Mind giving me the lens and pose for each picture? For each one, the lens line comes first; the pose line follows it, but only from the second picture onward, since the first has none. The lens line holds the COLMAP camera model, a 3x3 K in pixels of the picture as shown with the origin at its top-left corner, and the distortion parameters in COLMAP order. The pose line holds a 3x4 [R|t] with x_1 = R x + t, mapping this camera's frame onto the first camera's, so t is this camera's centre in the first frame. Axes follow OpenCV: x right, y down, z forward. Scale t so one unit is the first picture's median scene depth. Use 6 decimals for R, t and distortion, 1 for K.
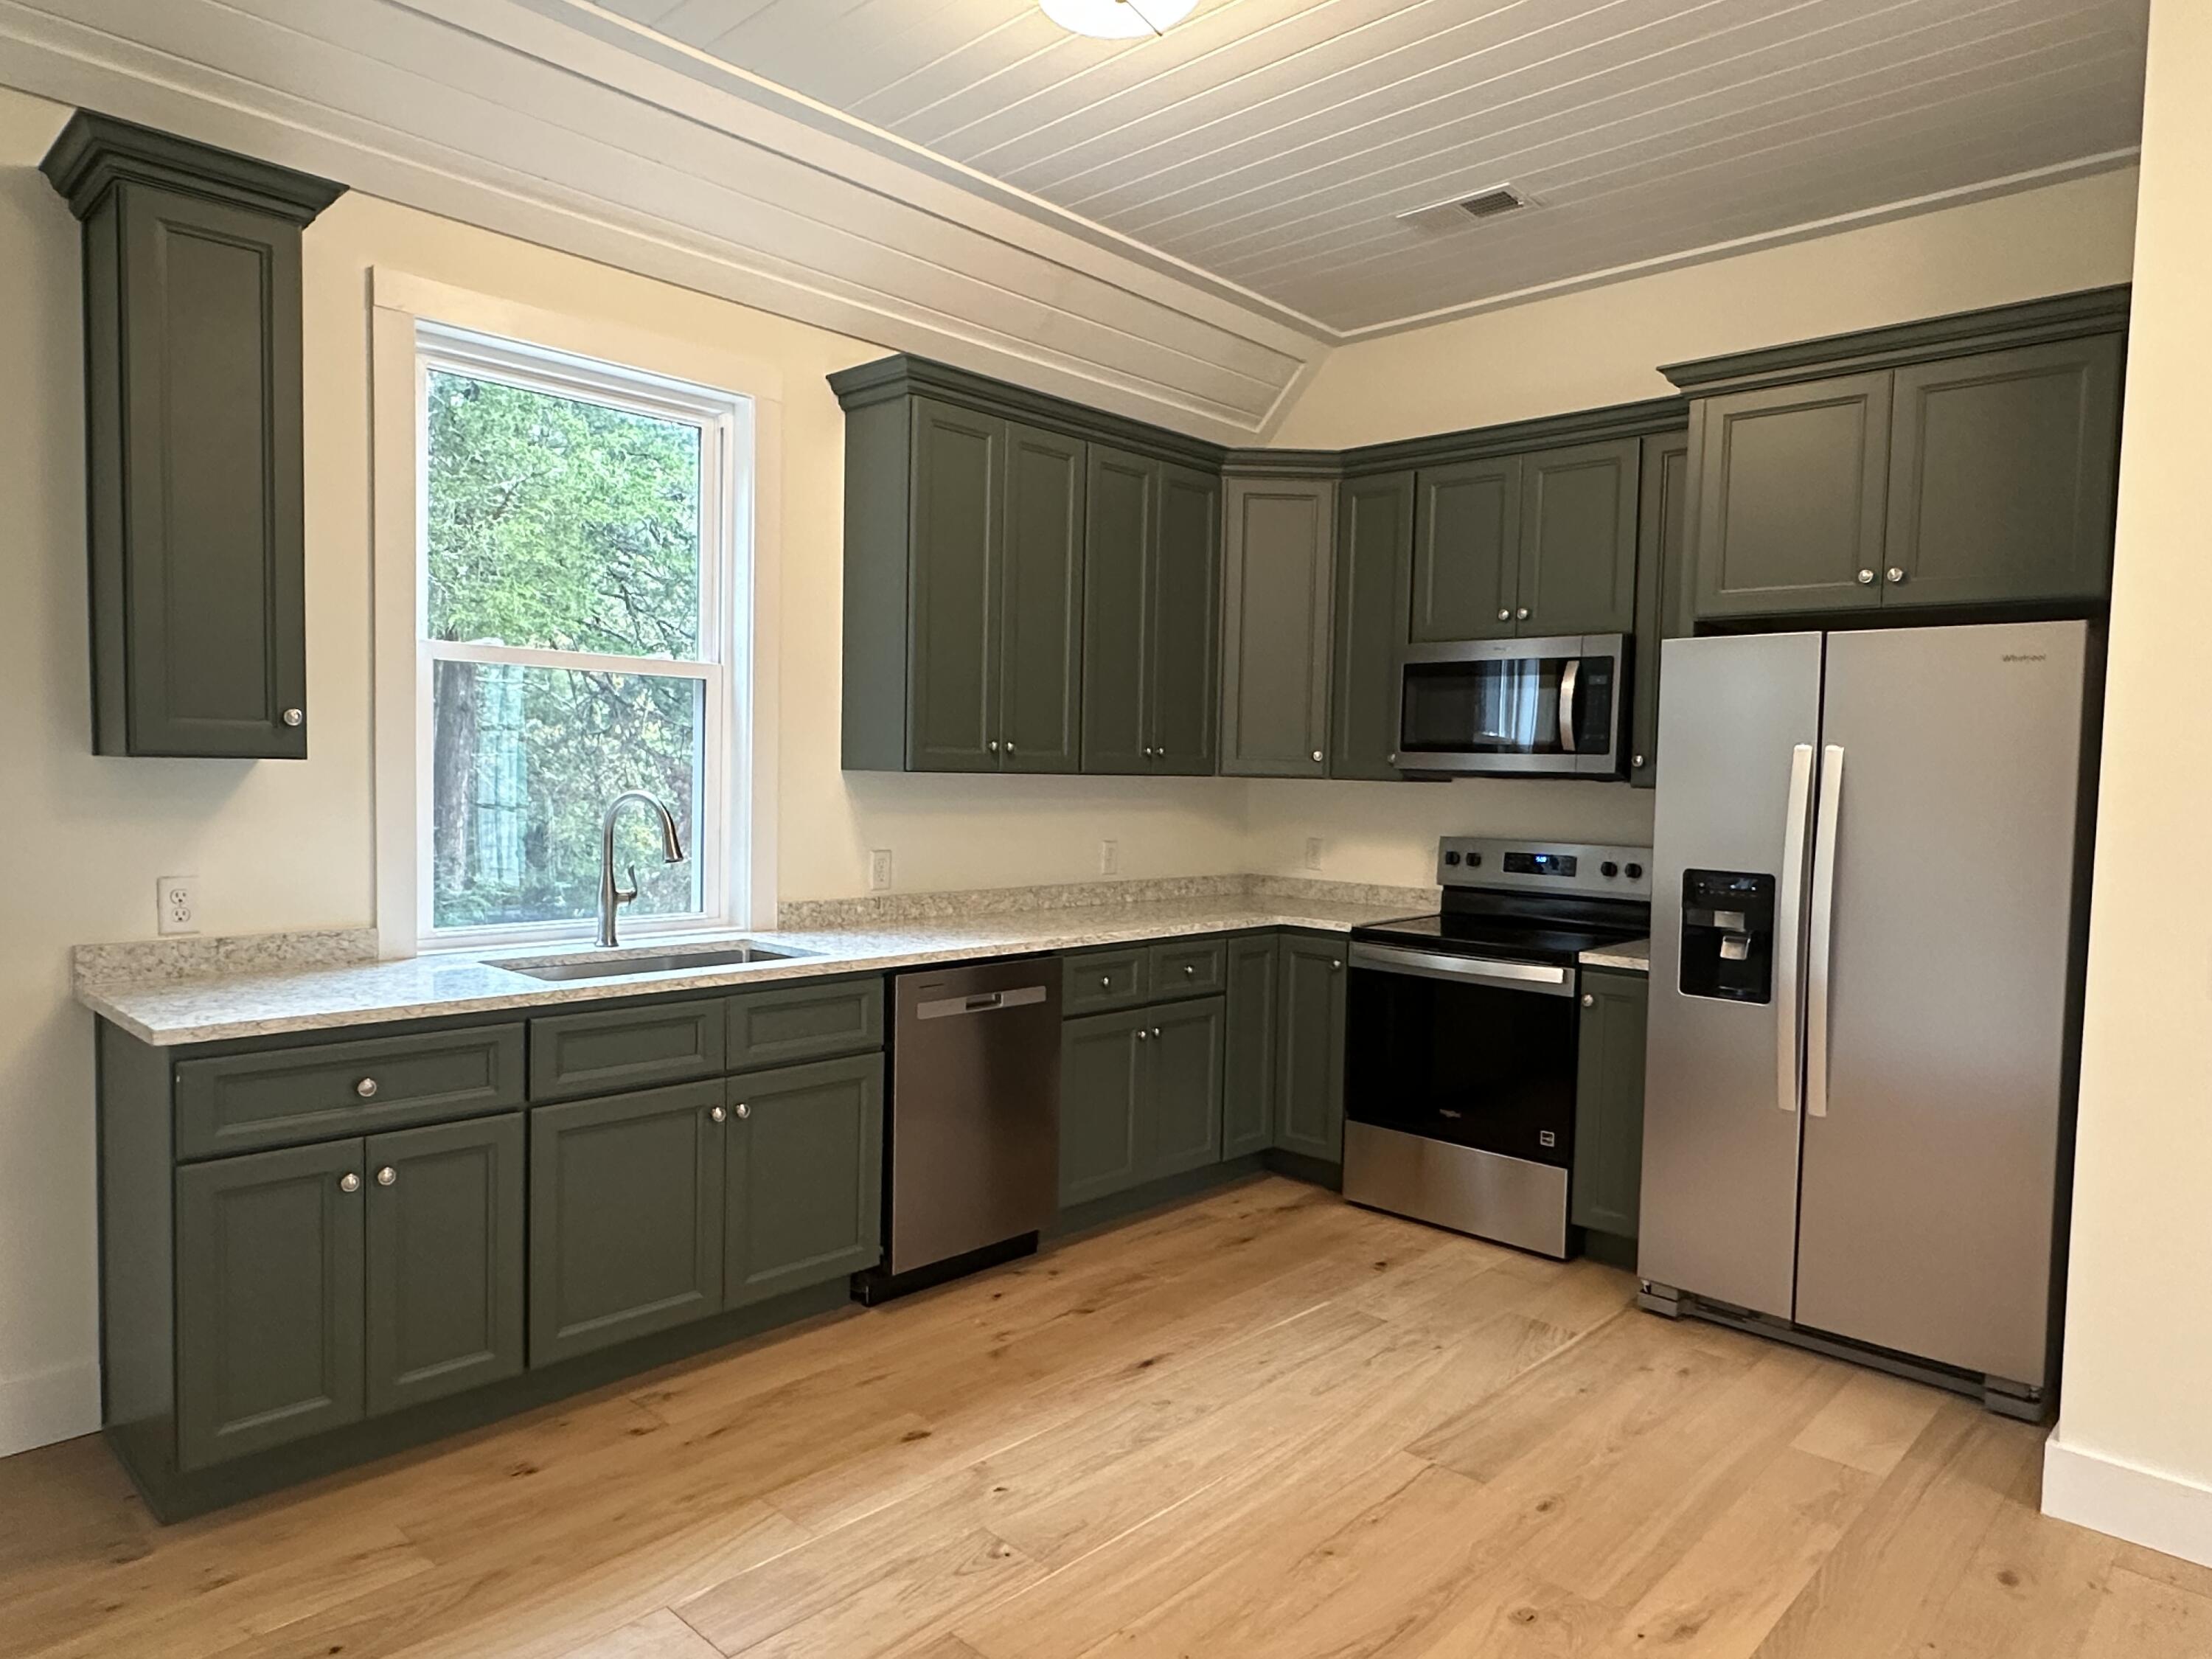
lens RADIAL K [[1388.4, 0, 1104.6], [0, 1388.4, 837.1], [0, 0, 1]] dist [0.000807, -0.002631]
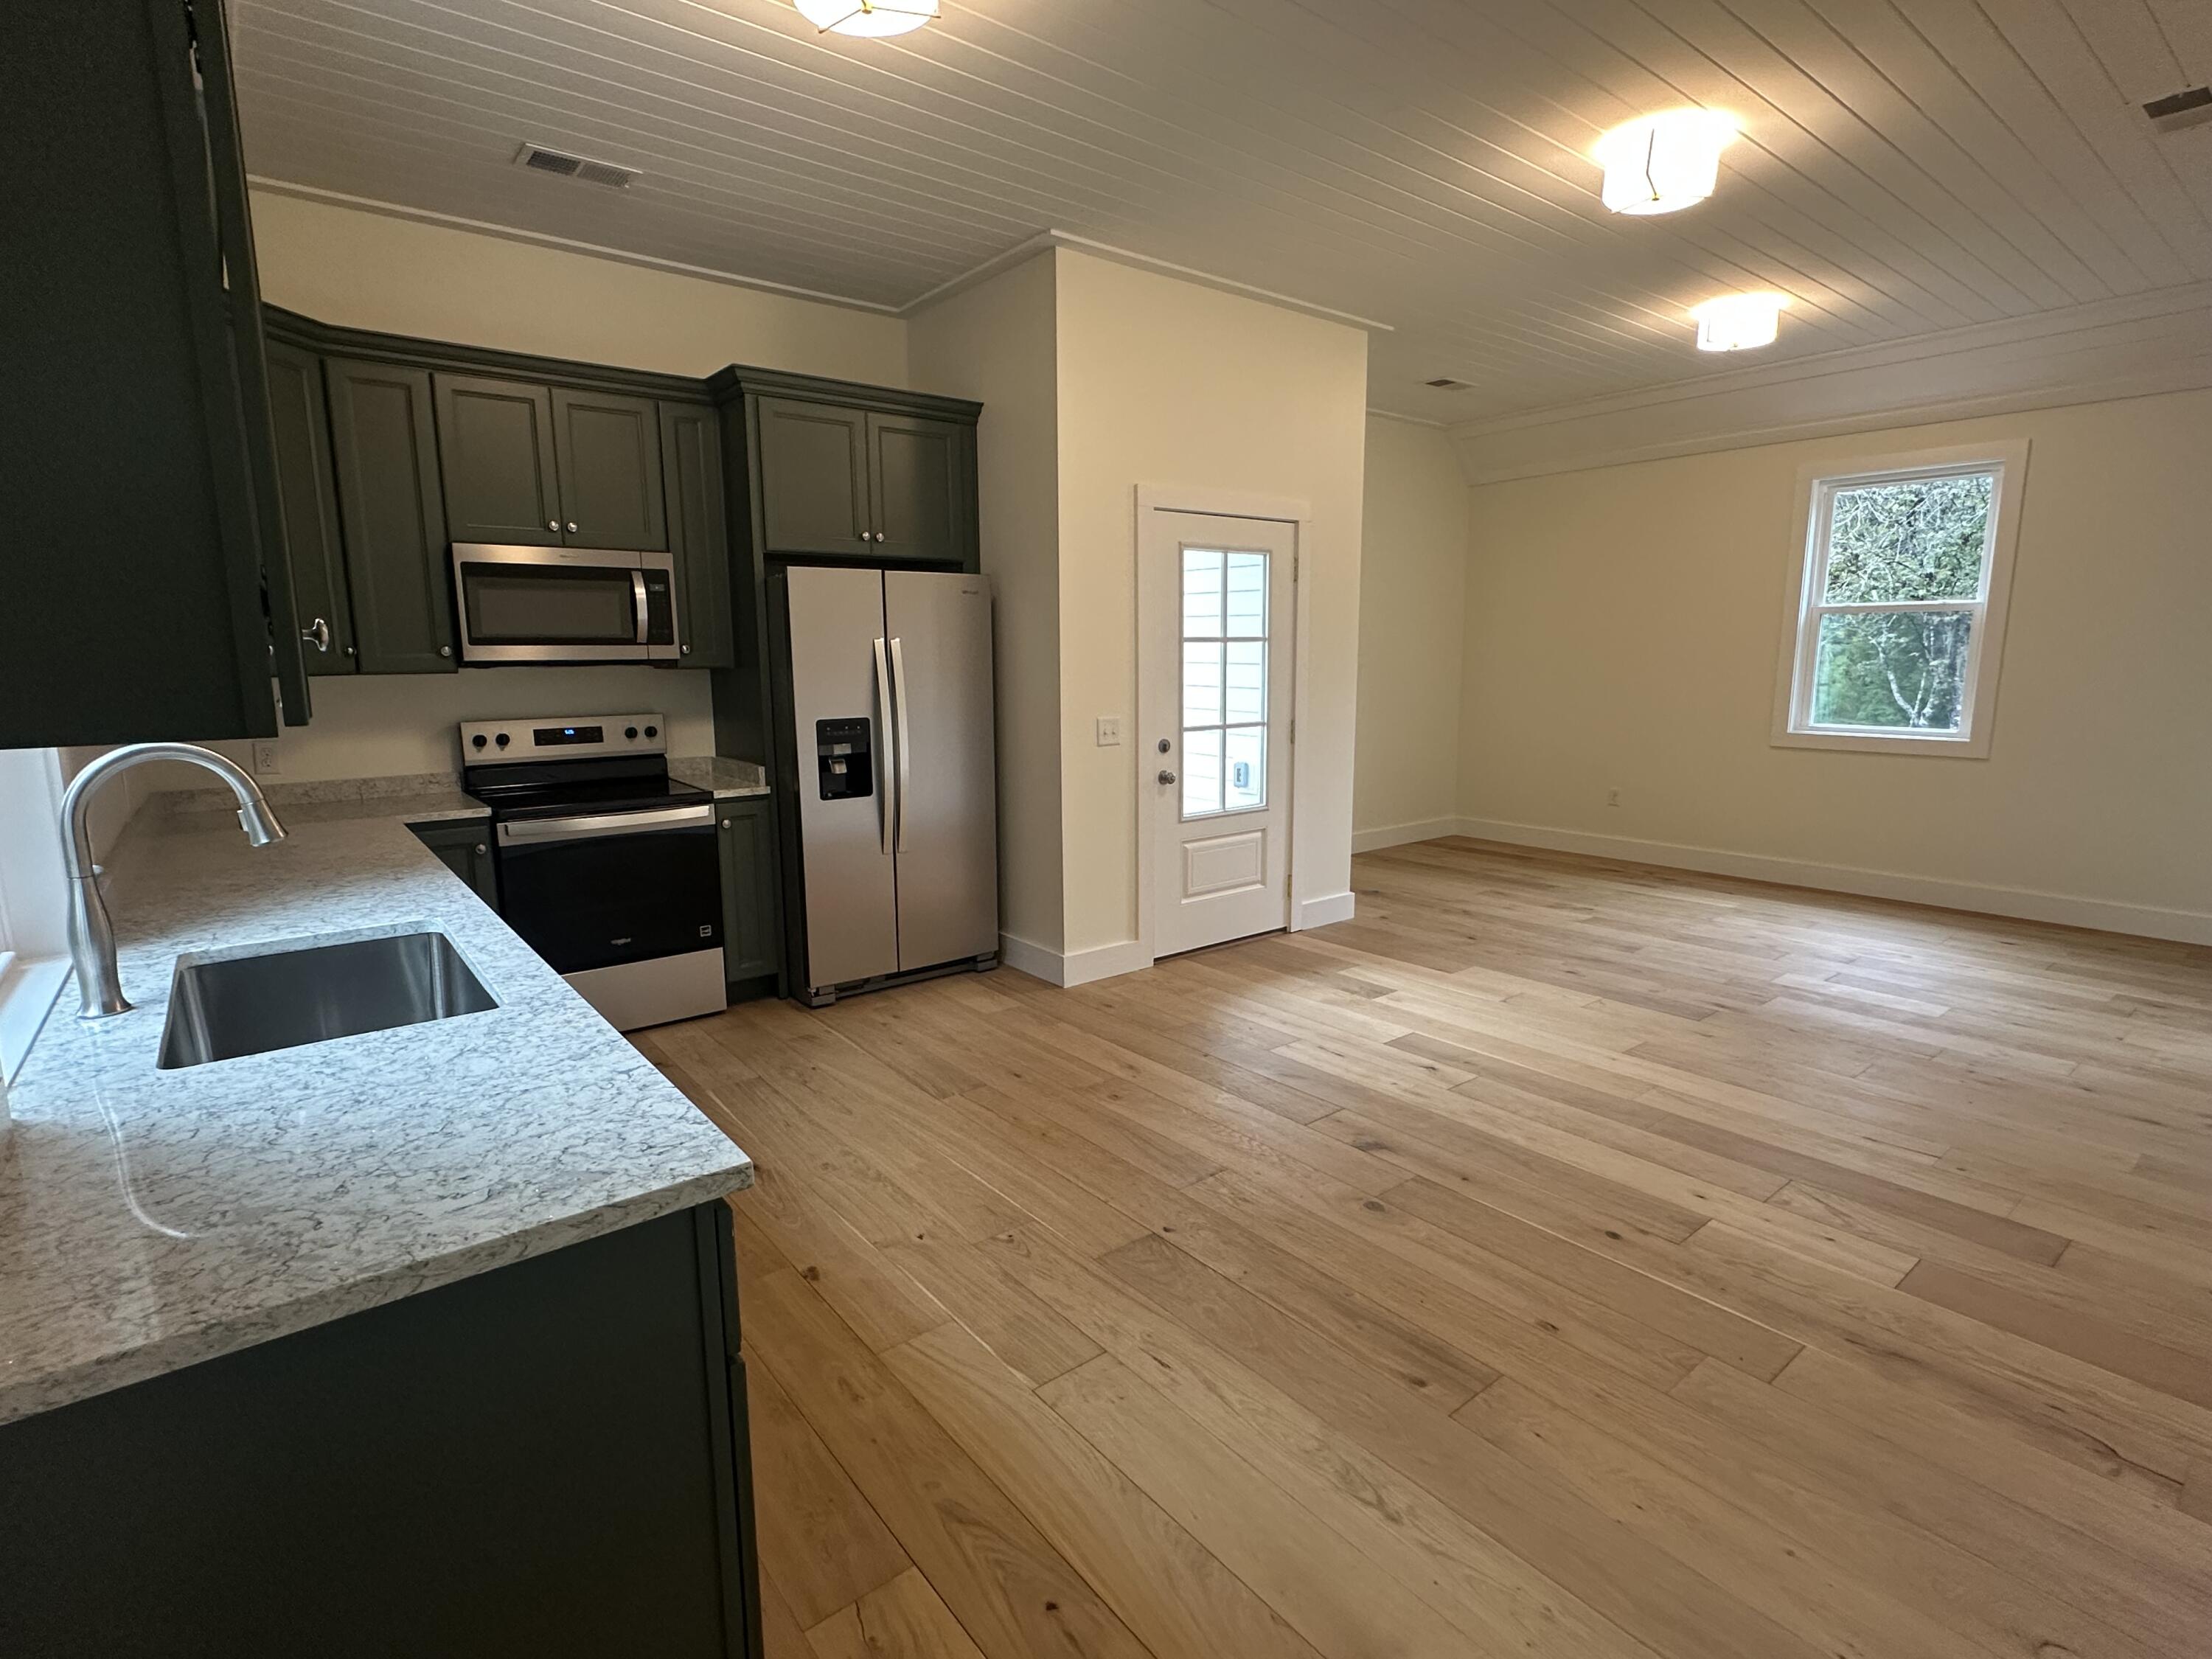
lens RADIAL K [[1085.2, 0, 1107.1], [0, 1085.2, 833.0], [0, 0, 1]] dist [-0.001540, 0.000039]
pose [[0.135470, -0.189857, 0.972421, -0.728292], [0.062075, 0.981167, 0.182917, -0.054090], [-0.988835, 0.035583, 0.144704, 0.507912]]
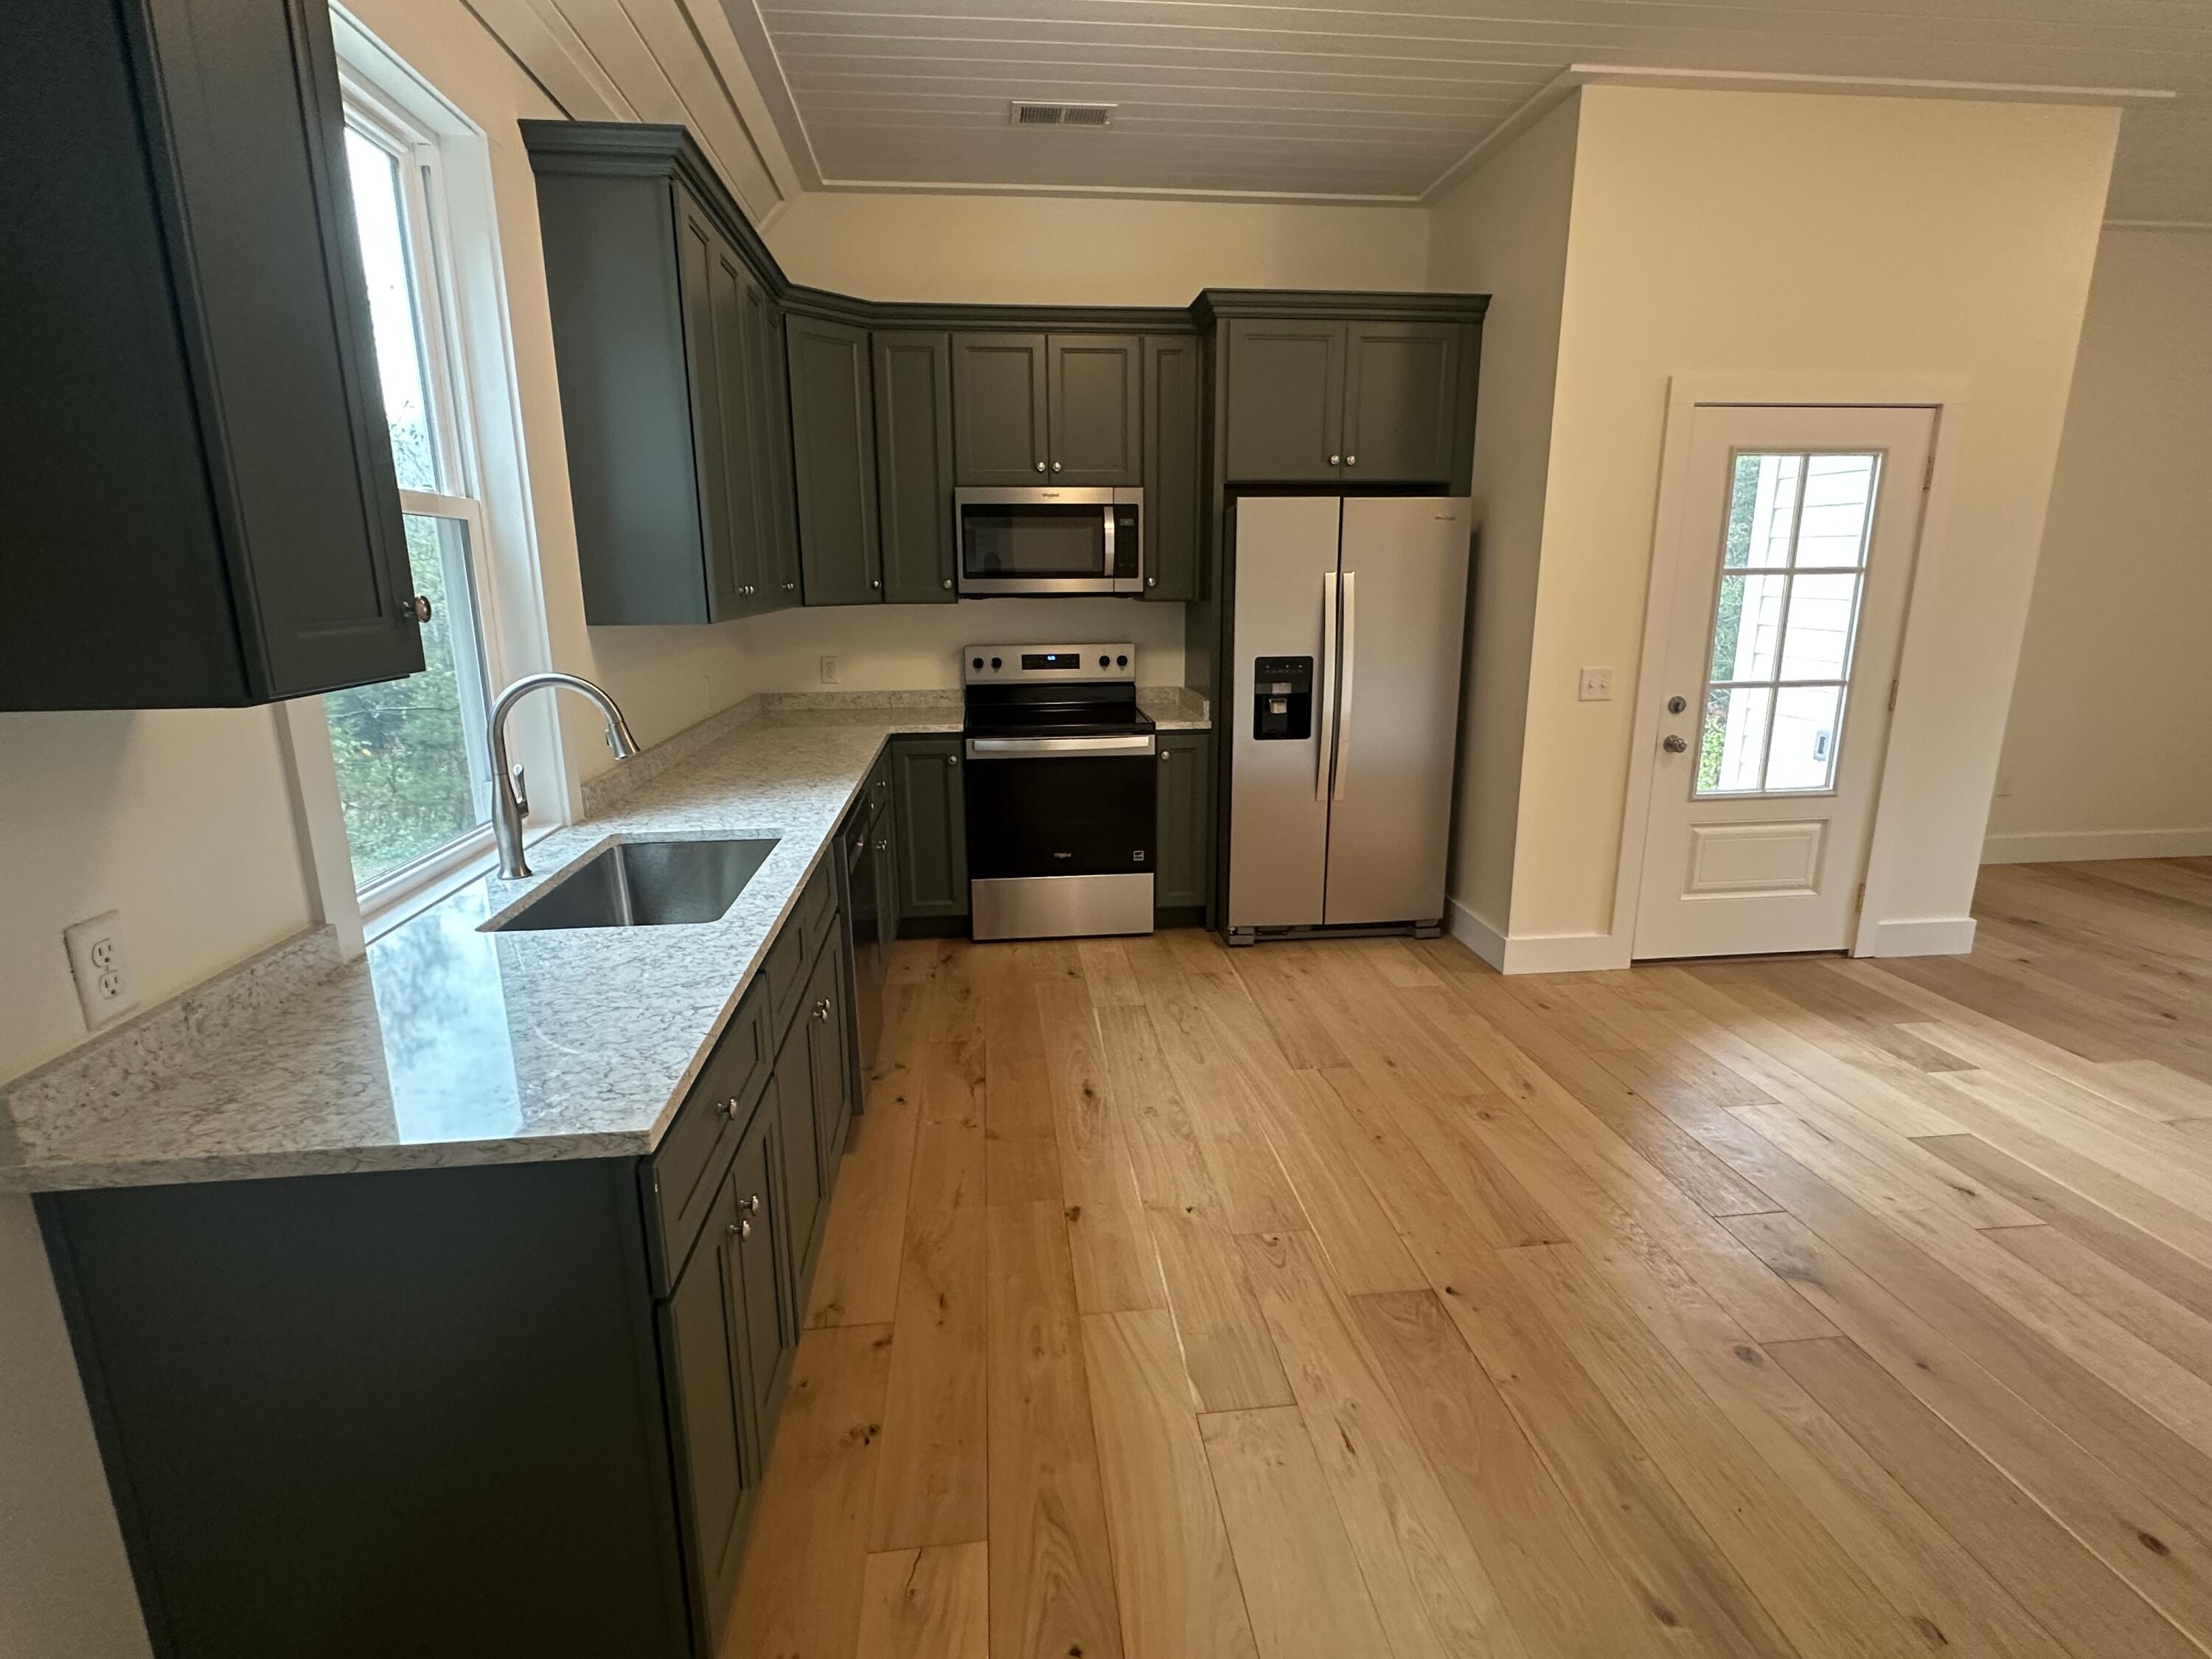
lens RADIAL K [[1085.2, 0, 1102.4], [0, 1085.2, 831.4], [0, 0, 1]] dist [-0.001540, 0.000039]
pose [[0.645626, -0.205569, 0.735465, -0.585784], [0.061919, 0.974007, 0.217889, -0.059139], [-0.761140, -0.095136, 0.641573, 0.354236]]
